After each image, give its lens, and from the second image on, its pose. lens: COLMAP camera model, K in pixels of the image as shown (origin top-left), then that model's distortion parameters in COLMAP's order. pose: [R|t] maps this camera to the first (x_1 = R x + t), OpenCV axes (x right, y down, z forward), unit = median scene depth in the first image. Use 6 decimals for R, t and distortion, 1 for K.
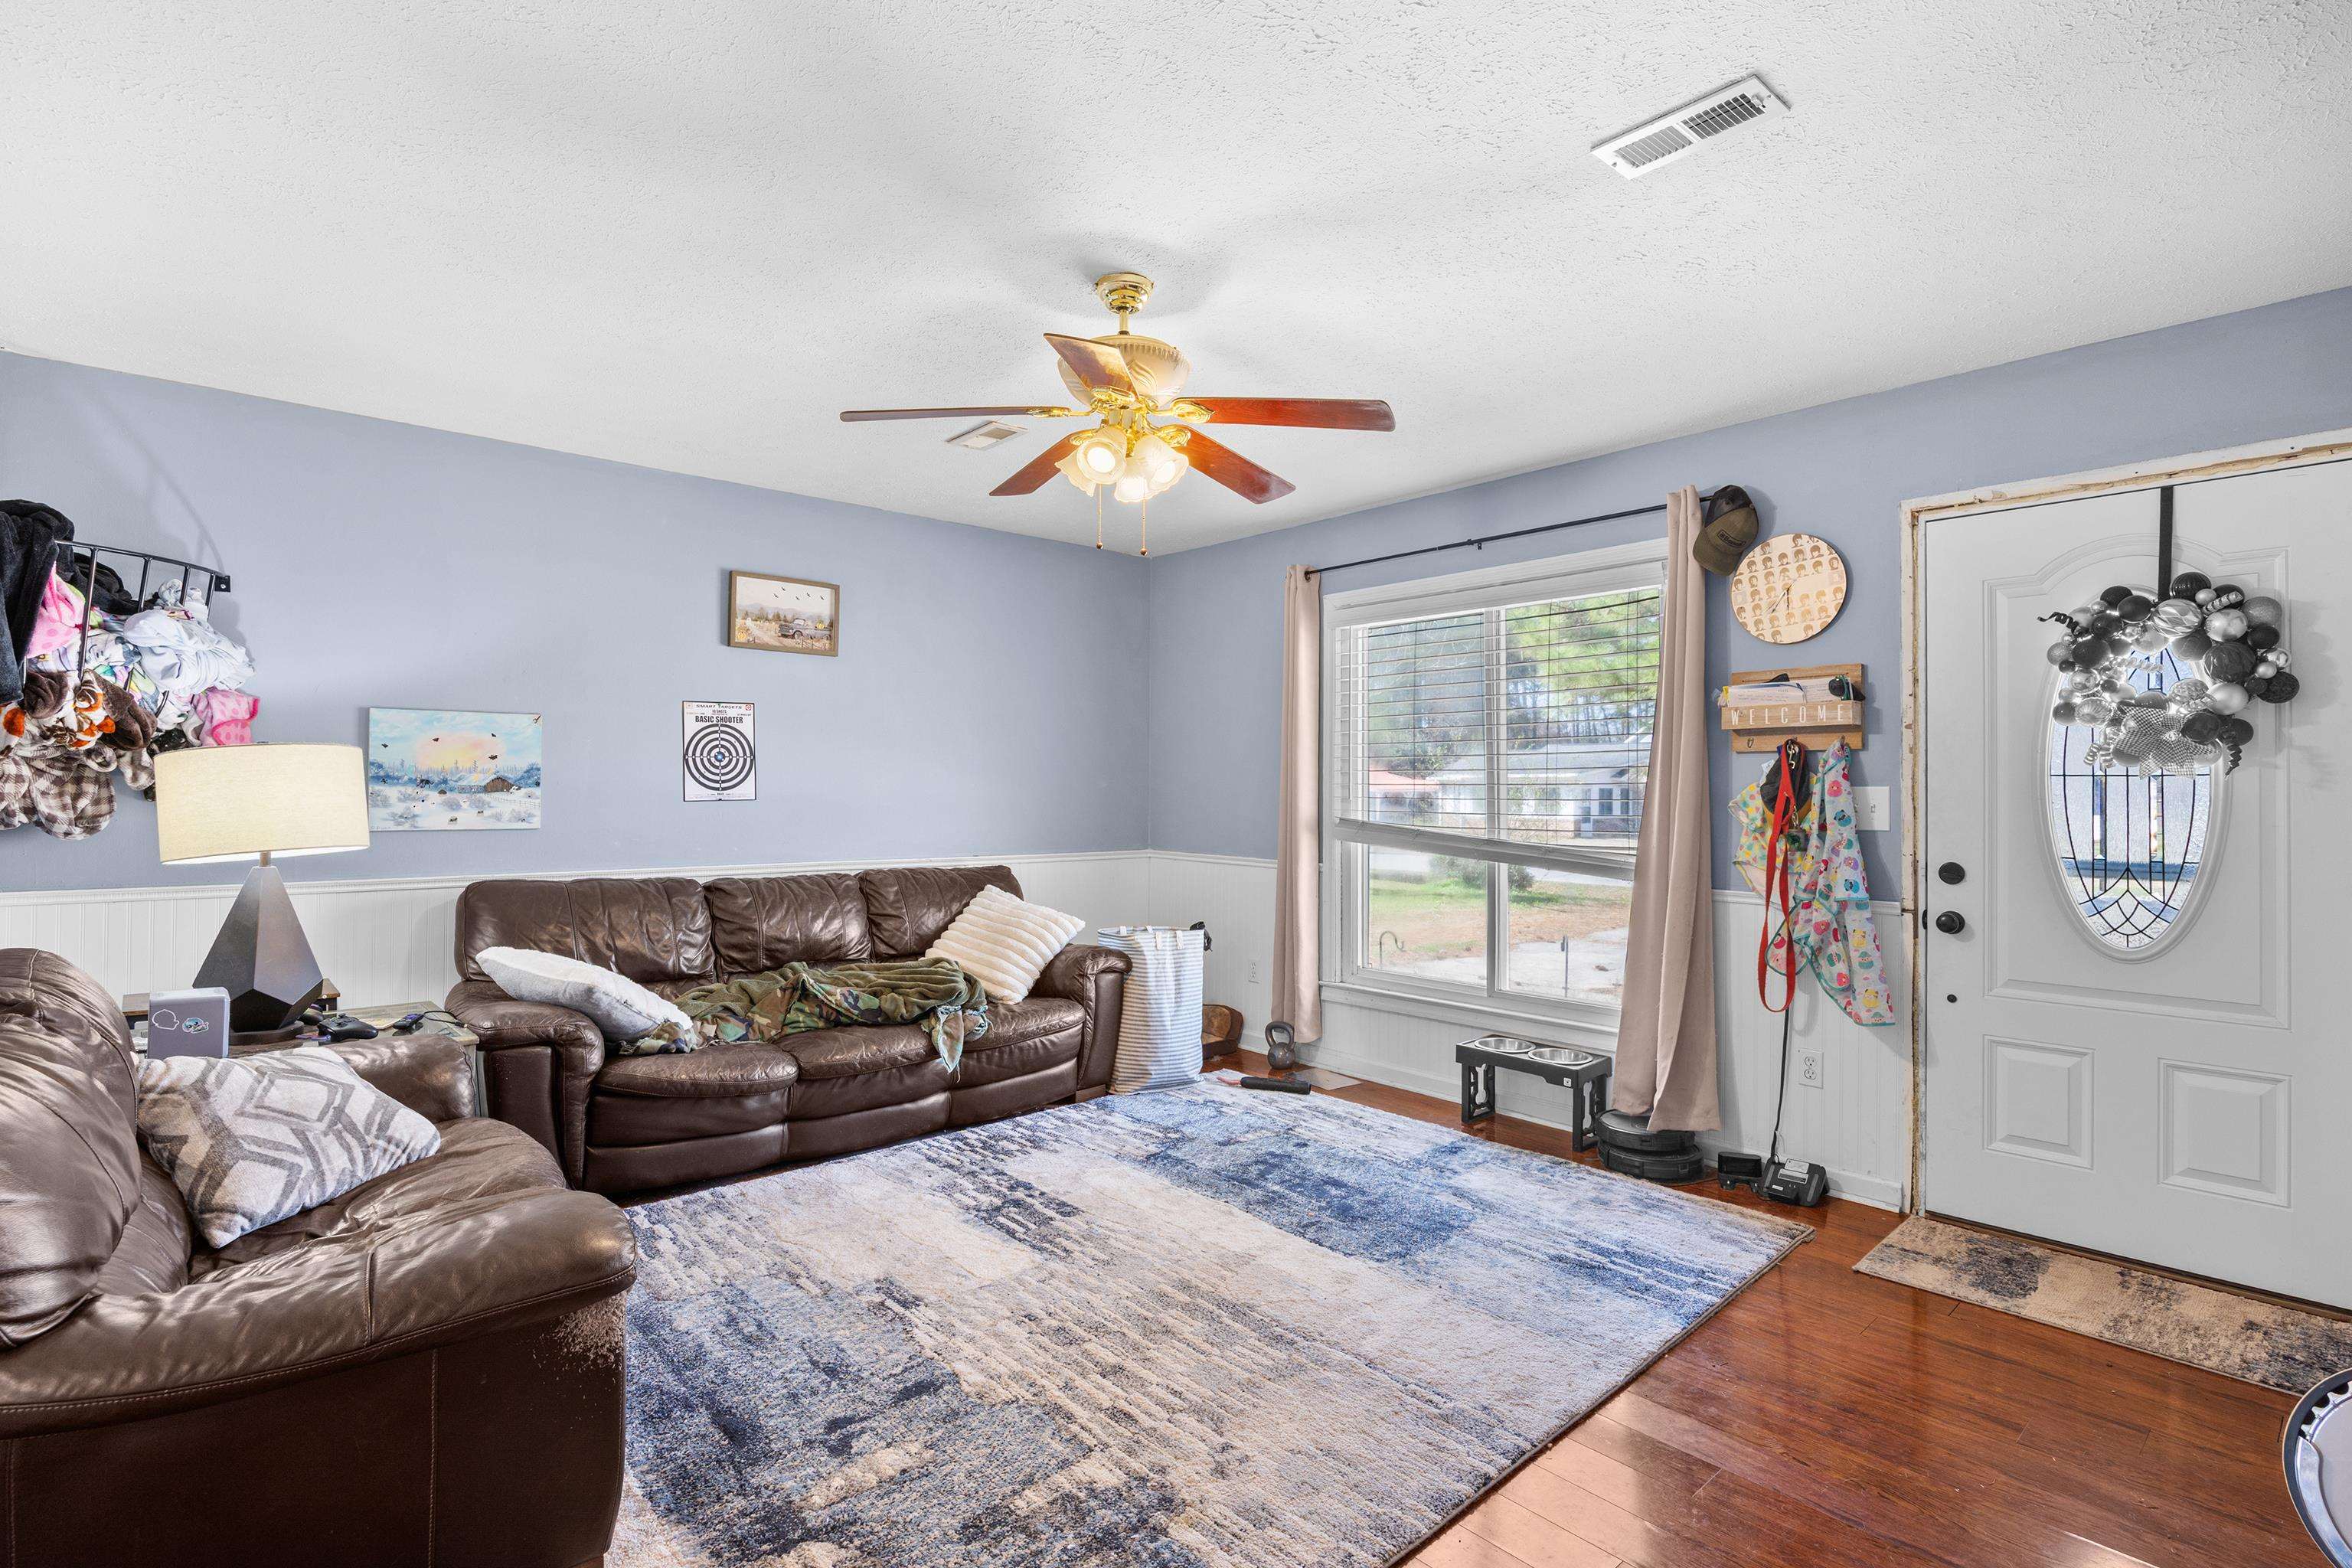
lens RADIAL K [[1121.1, 0, 1176.0], [0, 1121.1, 784.0], [0, 0, 1]] dist [-0.013721, 0.000780]
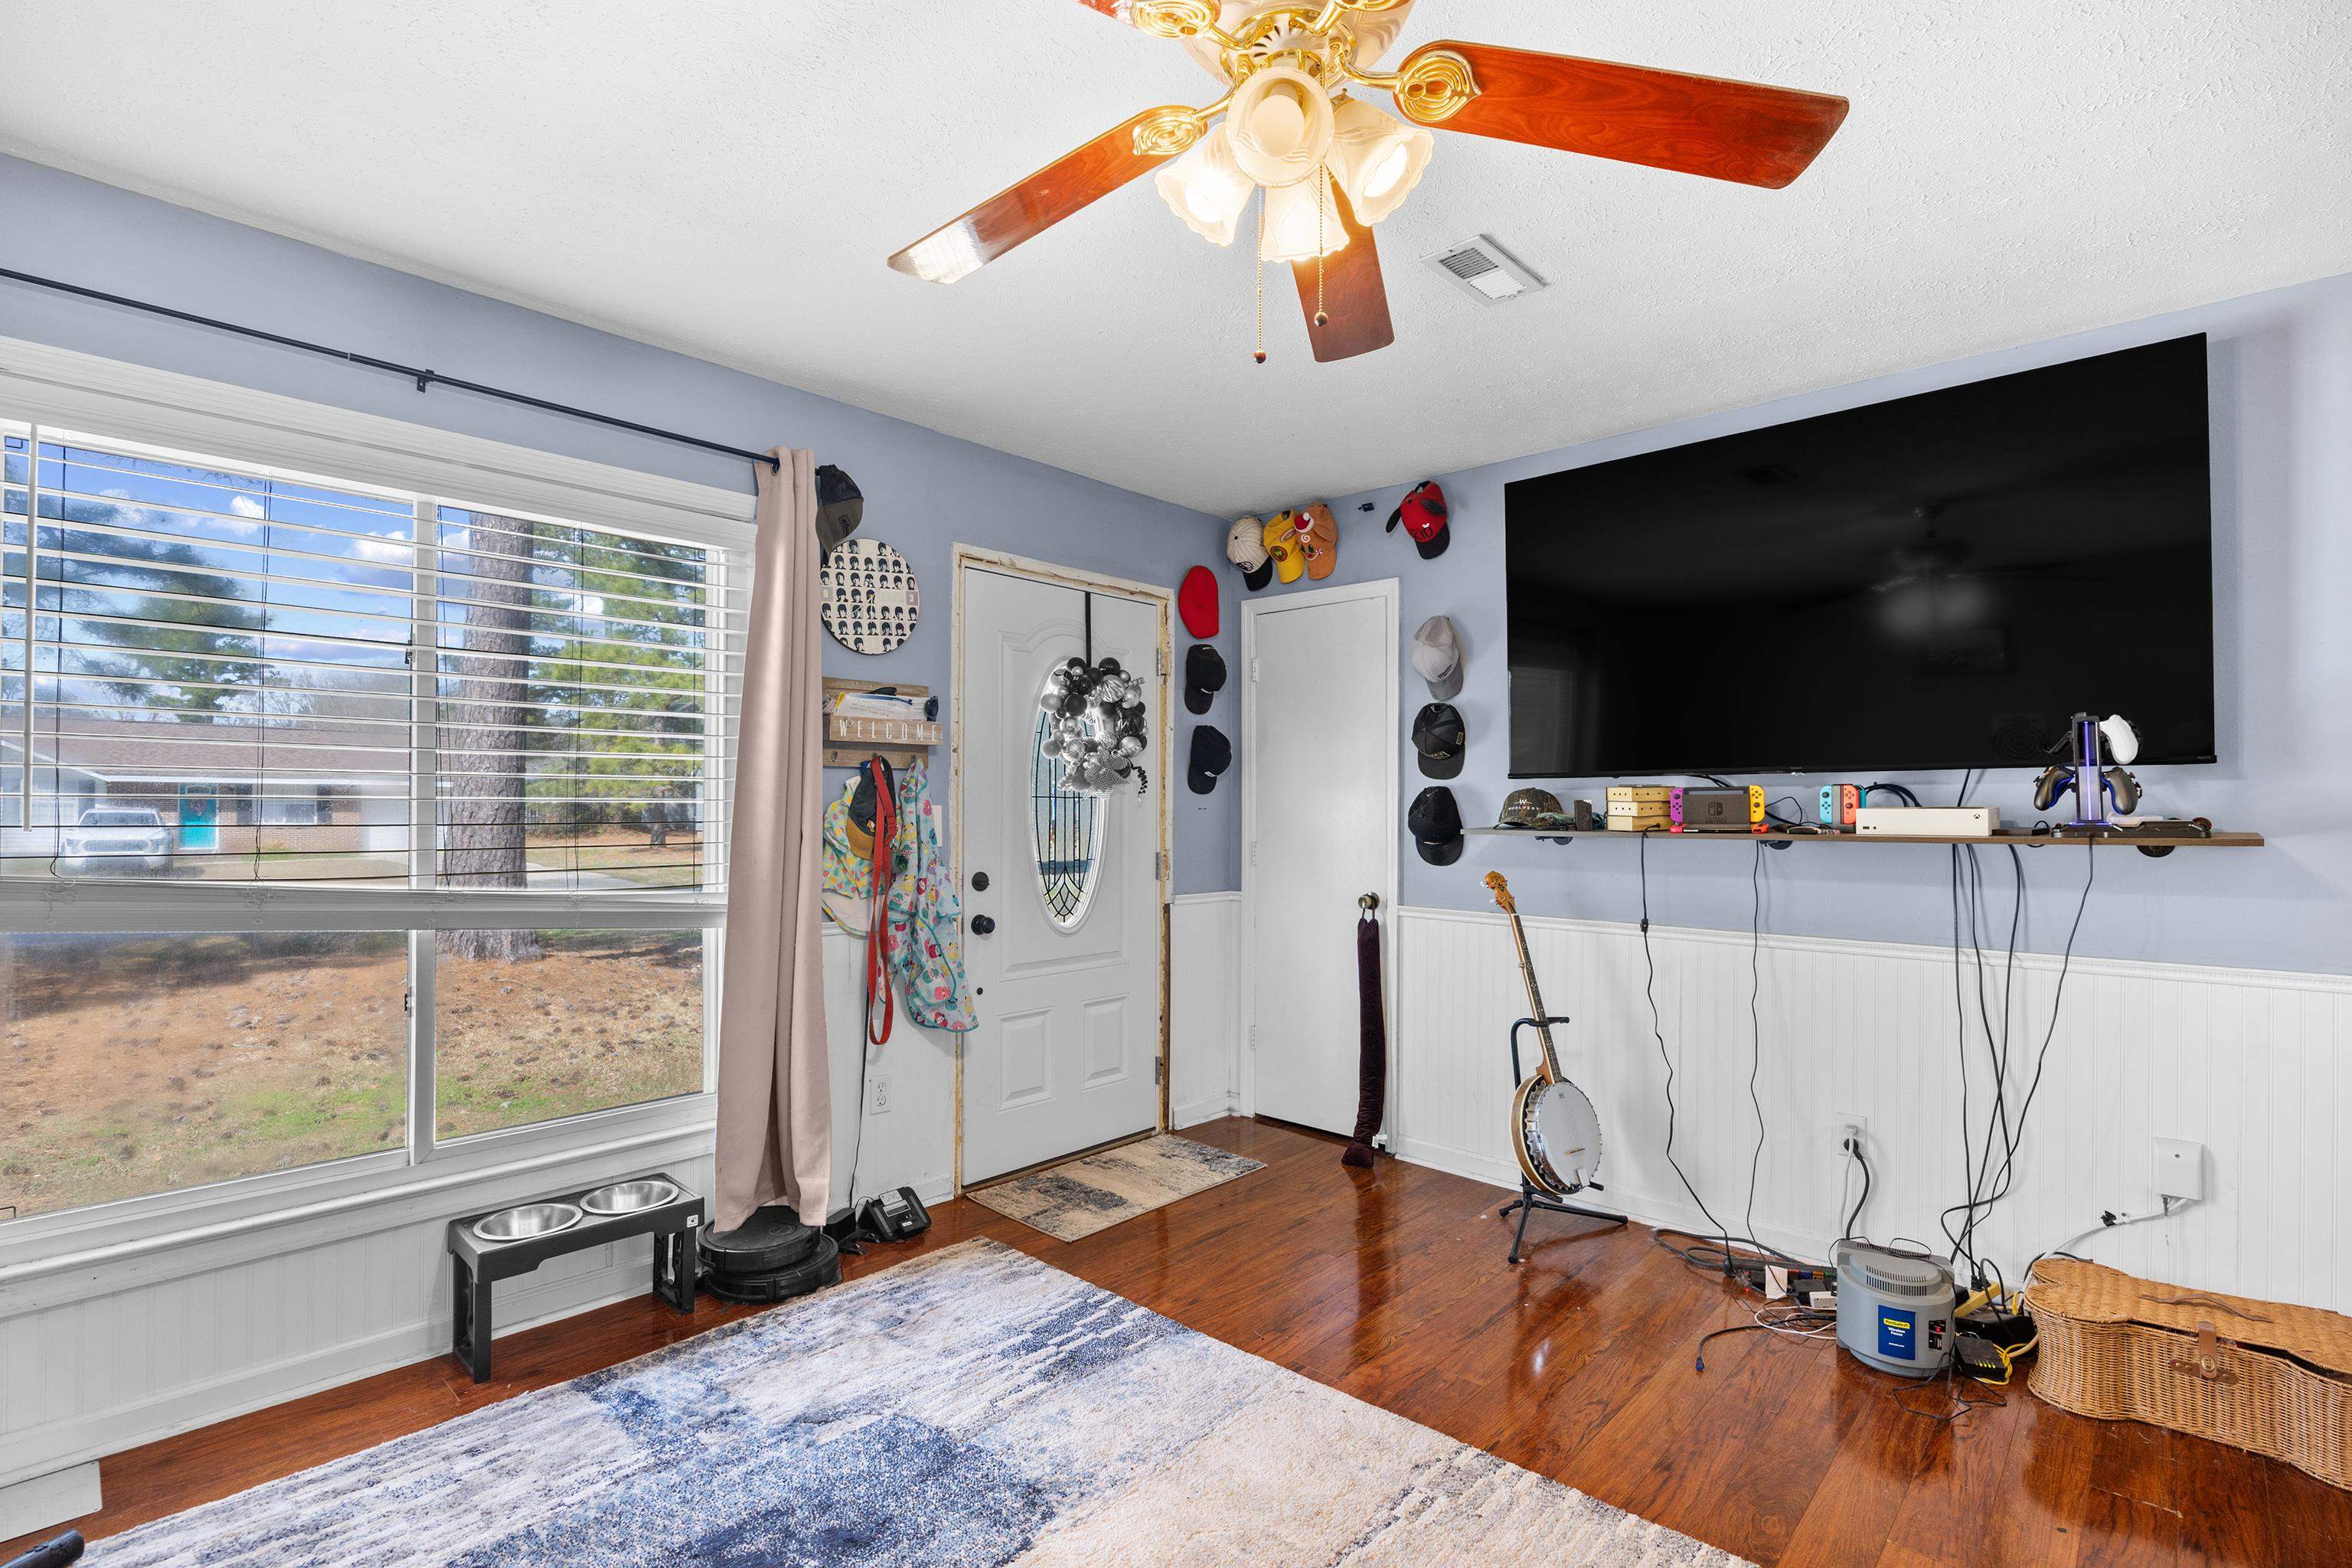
lens RADIAL K [[1089.5, 0, 1169.0], [0, 1089.5, 802.2], [0, 0, 1]] dist [-0.014763, 0.000007]
pose [[-0.092014, 0.000737, 0.995757, -0.387503], [-0.009468, 0.999954, -0.001615, -0.001156], [-0.995713, -0.009577, -0.092003, 0.814456]]
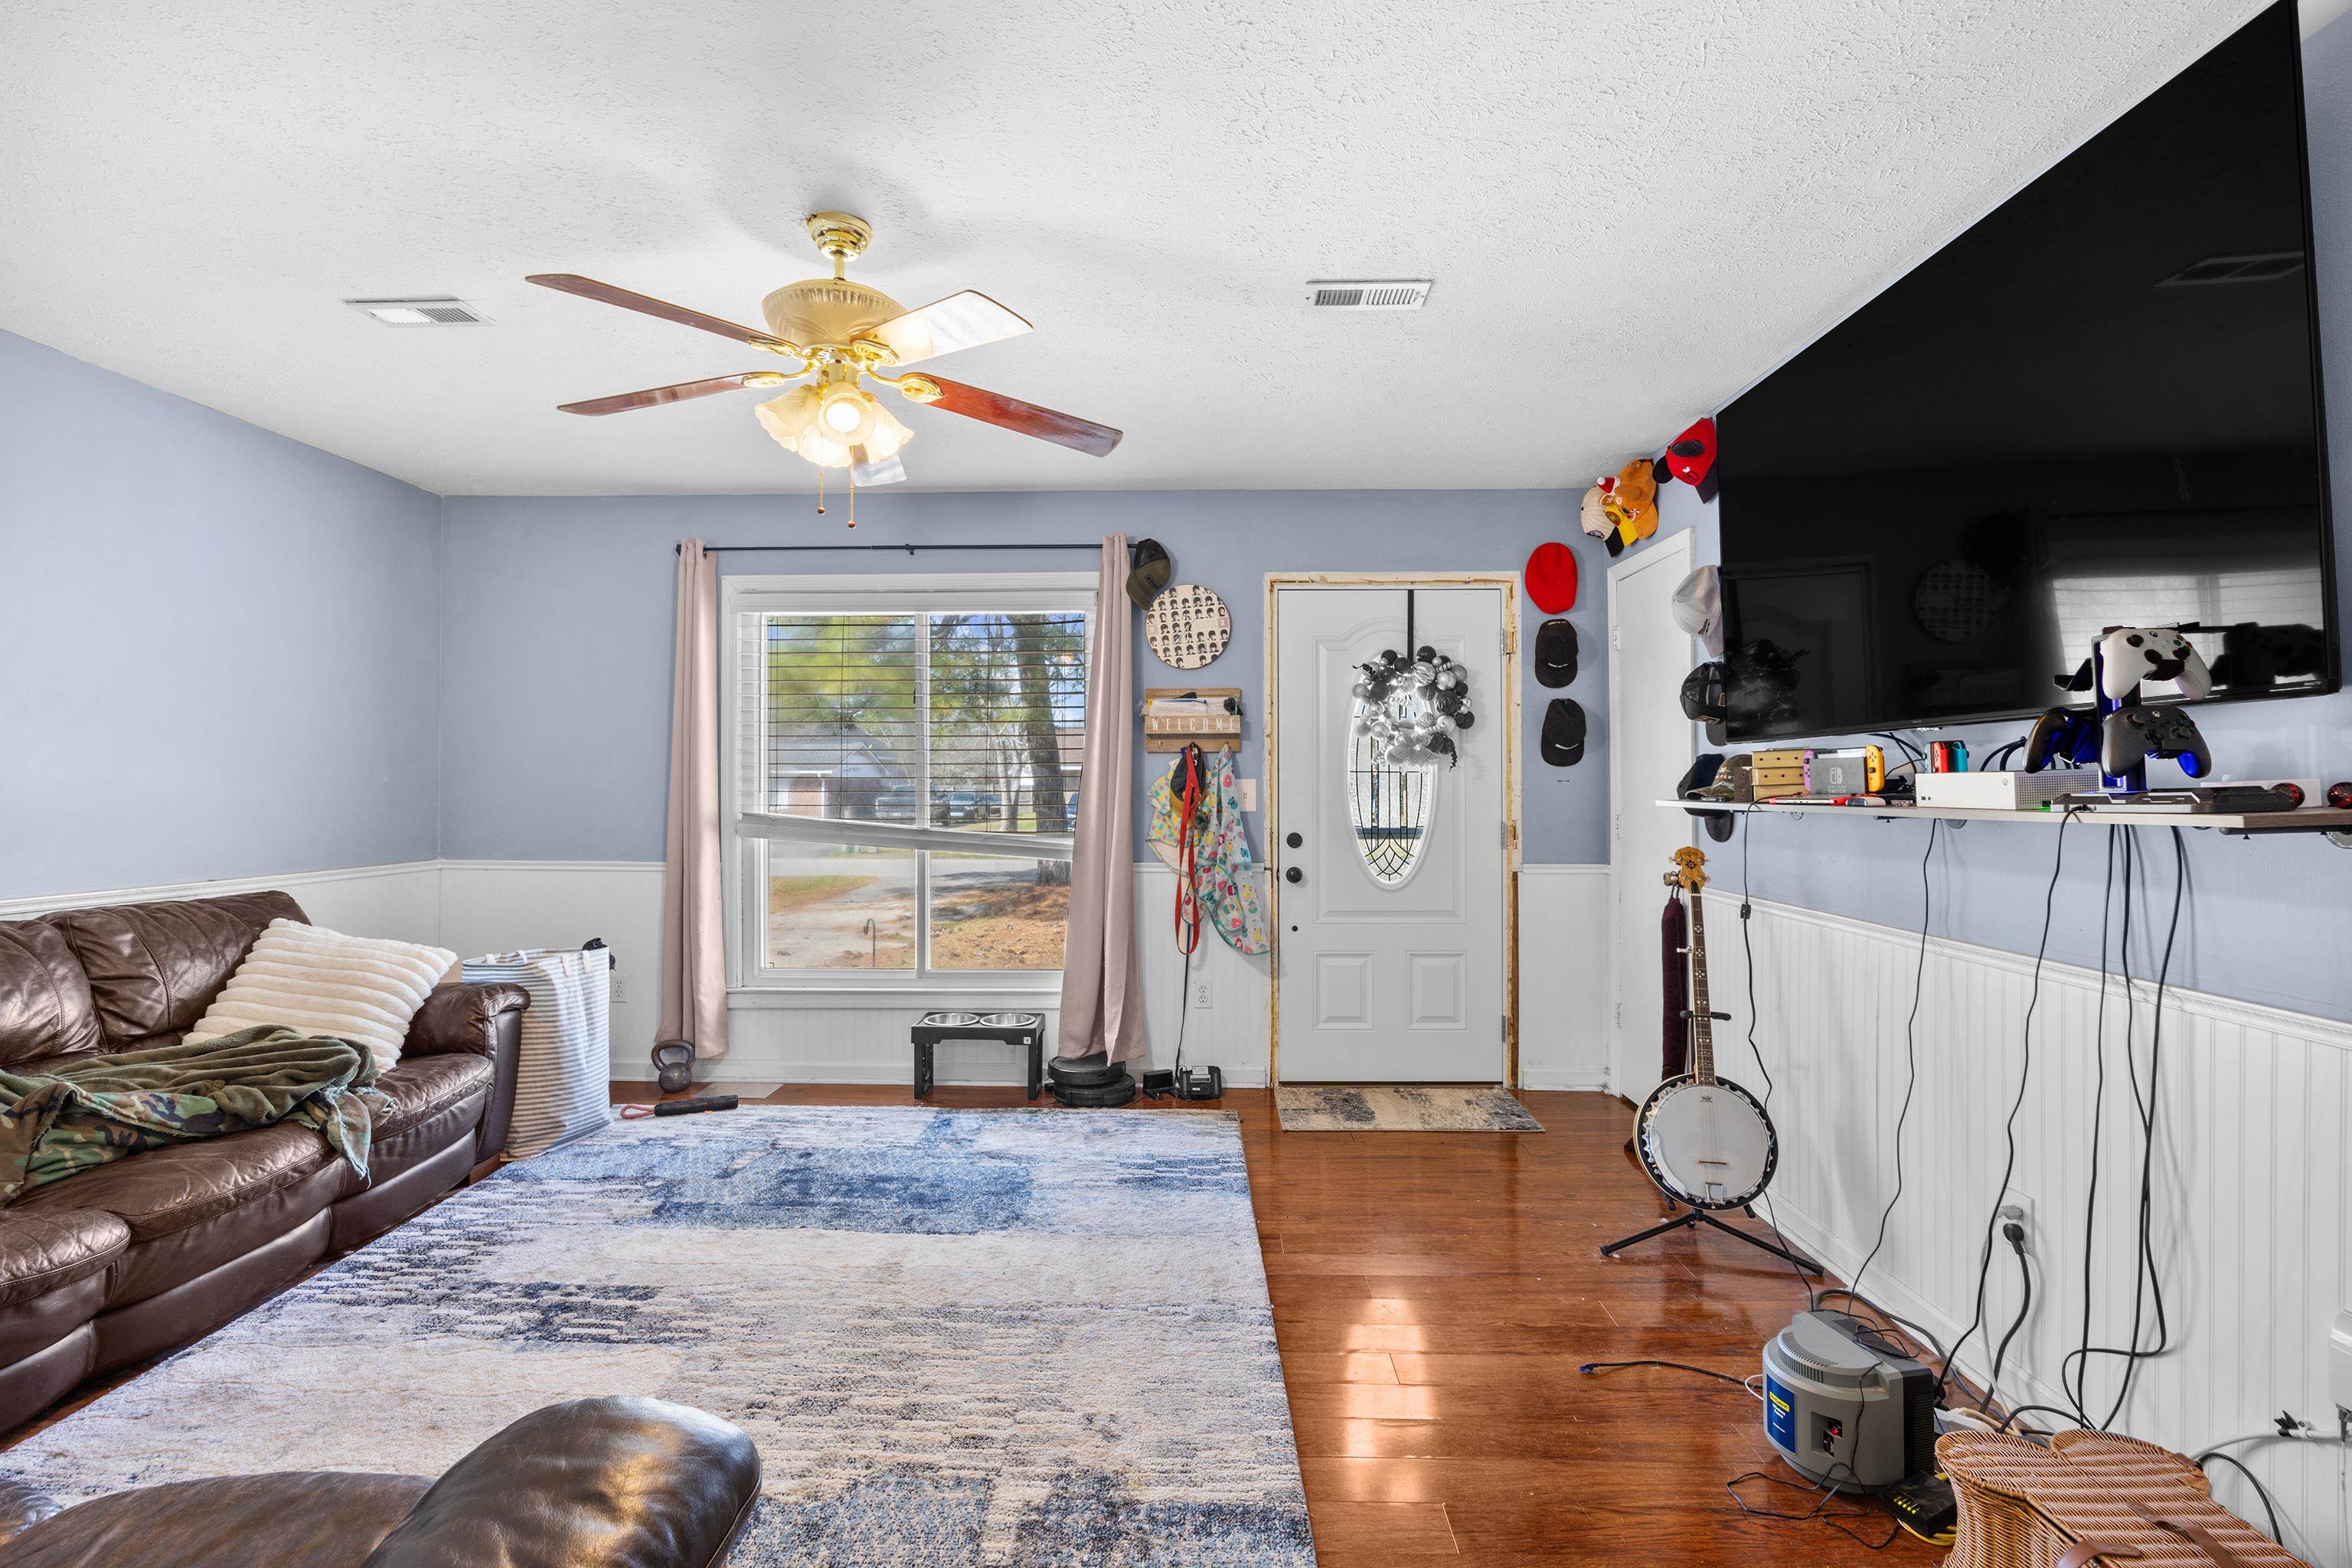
lens RADIAL K [[1079.8, 0, 1176.0], [0, 1079.8, 784.0], [0, 0, 1]] dist [-0.011870, 0.000472]
pose [[0.682024, -0.004713, 0.731314, -0.369242], [-0.000220, 0.999978, 0.006651, -0.000806], [-0.731330, -0.004697, 0.682008, 0.153717]]
